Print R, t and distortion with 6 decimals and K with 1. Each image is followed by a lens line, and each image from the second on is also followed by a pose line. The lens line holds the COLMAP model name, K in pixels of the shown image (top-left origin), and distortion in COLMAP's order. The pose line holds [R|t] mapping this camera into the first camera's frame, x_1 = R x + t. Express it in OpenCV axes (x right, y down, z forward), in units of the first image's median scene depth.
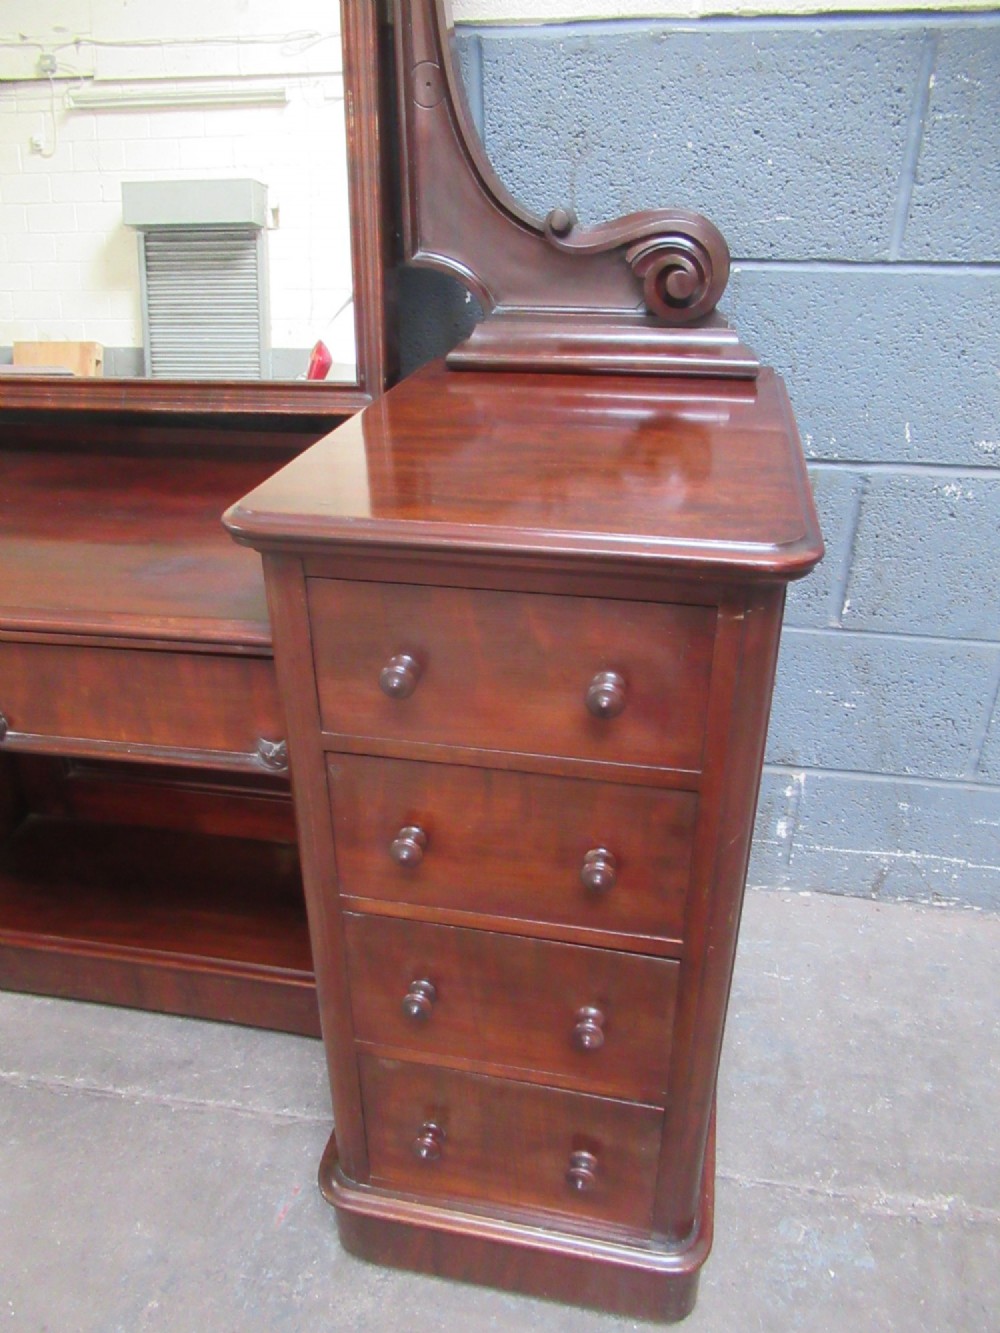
lens RADIAL K [[992.1, 0, 505.1], [0, 992.1, 639.9], [0, 0, 1]] dist [-0.001679, -0.000009]
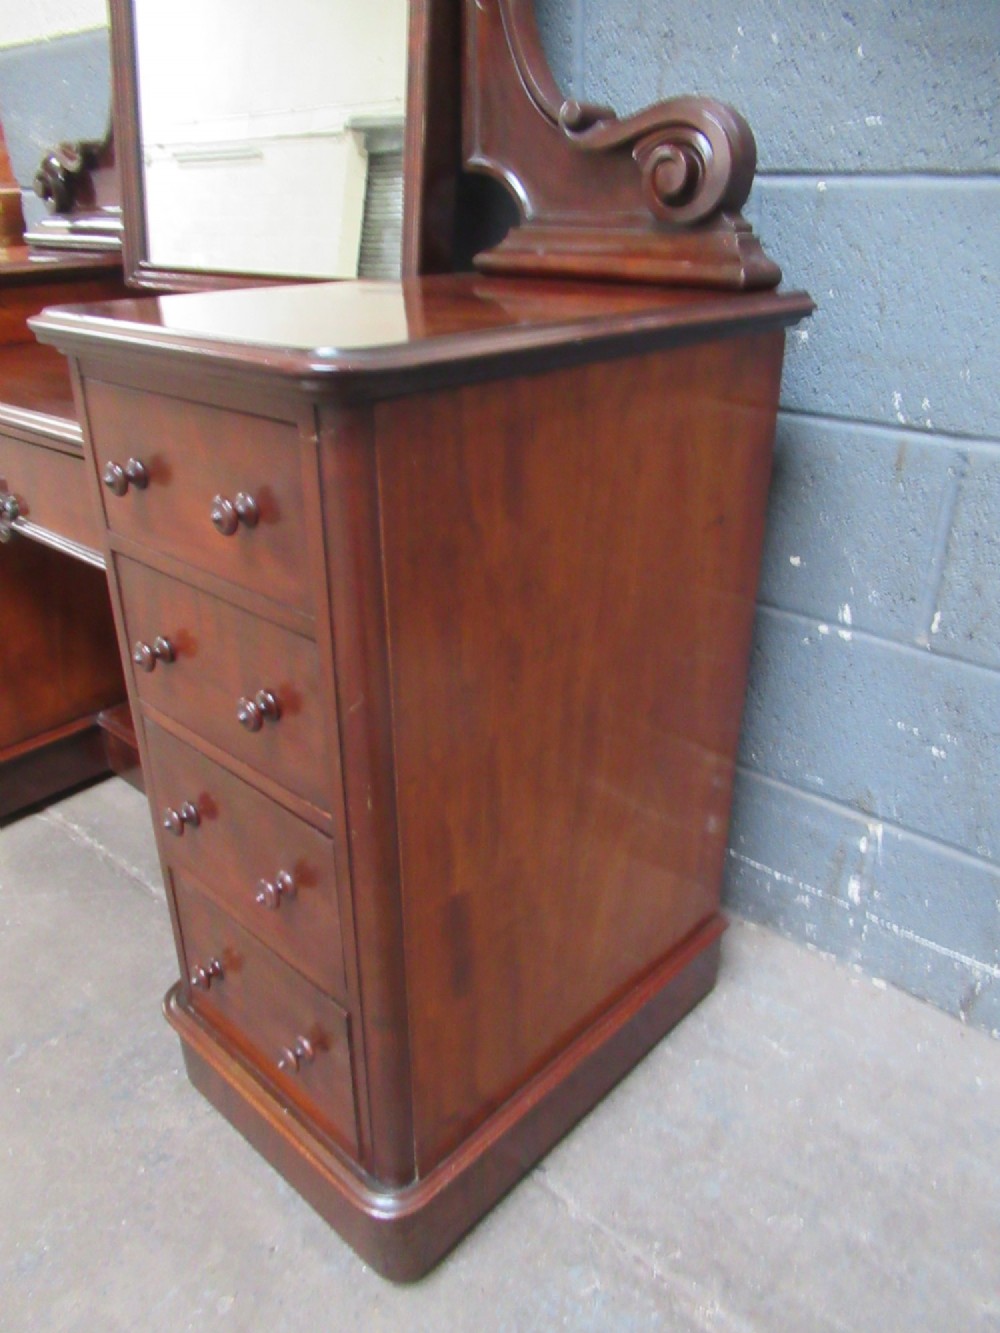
lens RADIAL K [[988.8, 0, 498.2], [0, 988.8, 643.7], [0, 0, 1]] dist [0.001268, -0.001834]
pose [[0.853763, 0.223916, -0.470053, 0.501615], [-0.241995, 0.970016, 0.022542, 0.061169], [0.461006, 0.094504, 0.882350, 0.160517]]
